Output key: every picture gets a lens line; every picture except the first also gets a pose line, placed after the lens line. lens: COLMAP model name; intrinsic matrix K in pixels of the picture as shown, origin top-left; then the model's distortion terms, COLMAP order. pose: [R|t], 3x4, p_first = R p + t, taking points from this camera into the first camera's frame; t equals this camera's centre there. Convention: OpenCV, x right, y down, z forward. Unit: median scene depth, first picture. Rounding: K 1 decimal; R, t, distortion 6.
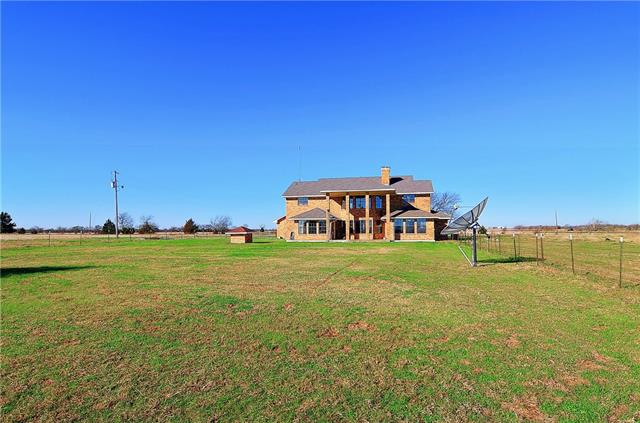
lens RADIAL K [[344.9, 0, 320.0], [0, 344.9, 211.5], [0, 0, 1]] dist [0.001185, 0.000053]
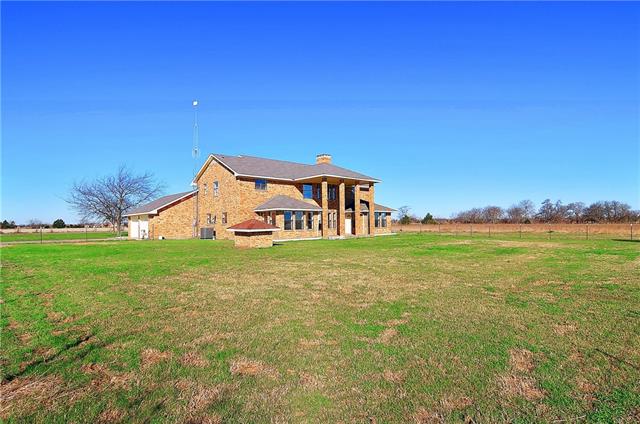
lens RADIAL K [[344.9, 0, 320.0], [0, 344.9, 212.0], [0, 0, 1]] dist [0.001185, 0.000053]
pose [[0.564731, 0.011825, 0.825190, -0.580789], [-0.038199, 0.999200, 0.011823, 0.013575], [-0.824390, -0.038198, 0.564731, 0.538728]]
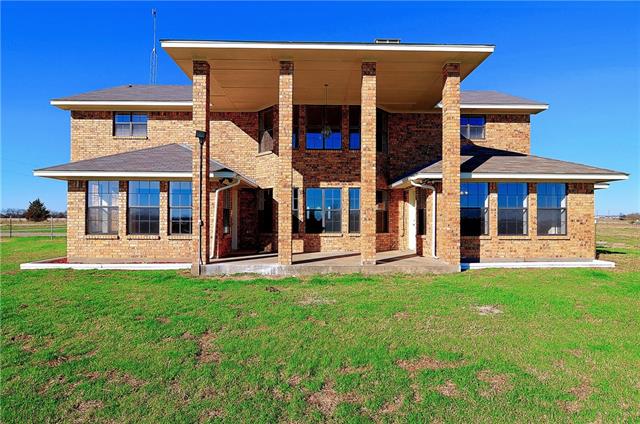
lens RADIAL K [[344.9, 0, 320.0], [0, 344.9, 212.0], [0, 0, 1]] dist [0.001185, 0.000053]
pose [[0.975885, 0.008960, 0.218102, 0.048516], [-0.017673, 0.999120, 0.038031, 0.034260], [-0.217570, -0.040968, 0.975185, 0.709049]]
